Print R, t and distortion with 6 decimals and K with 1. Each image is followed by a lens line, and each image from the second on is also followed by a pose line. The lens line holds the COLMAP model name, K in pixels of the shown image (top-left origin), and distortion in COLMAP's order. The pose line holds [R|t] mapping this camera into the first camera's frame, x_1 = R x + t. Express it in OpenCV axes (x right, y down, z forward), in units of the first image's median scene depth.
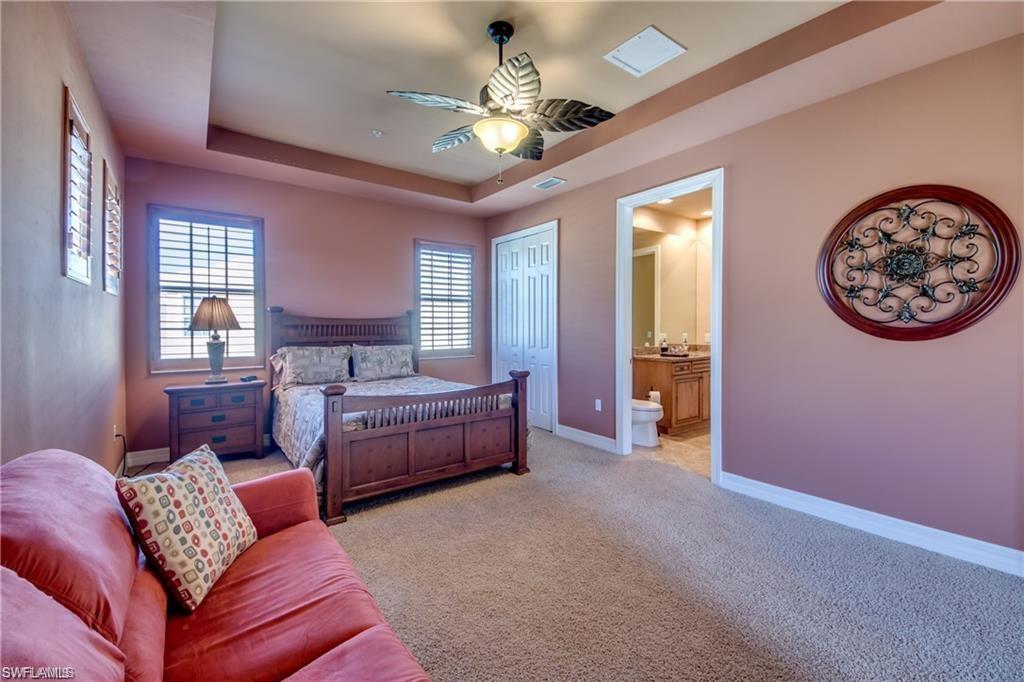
lens RADIAL K [[424.5, 0, 508.8], [0, 424.5, 327.8], [0, 0, 1]] dist [0.001498, 0.000022]
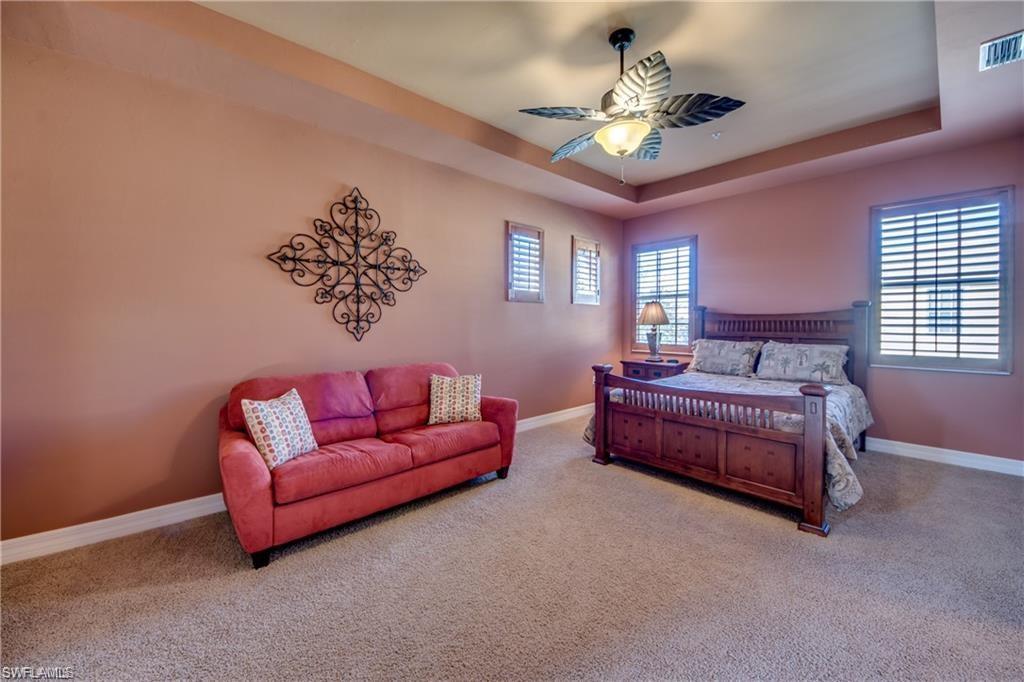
lens RADIAL K [[392.0, 0, 515.6], [0, 392.0, 326.0], [0, 0, 1]] dist [0.000317, -0.017611]
pose [[0.066402, 0.011147, -0.997731, 0.526927], [-0.002427, 0.999936, 0.011010, -0.003421], [0.997790, 0.001690, 0.066424, 0.390751]]
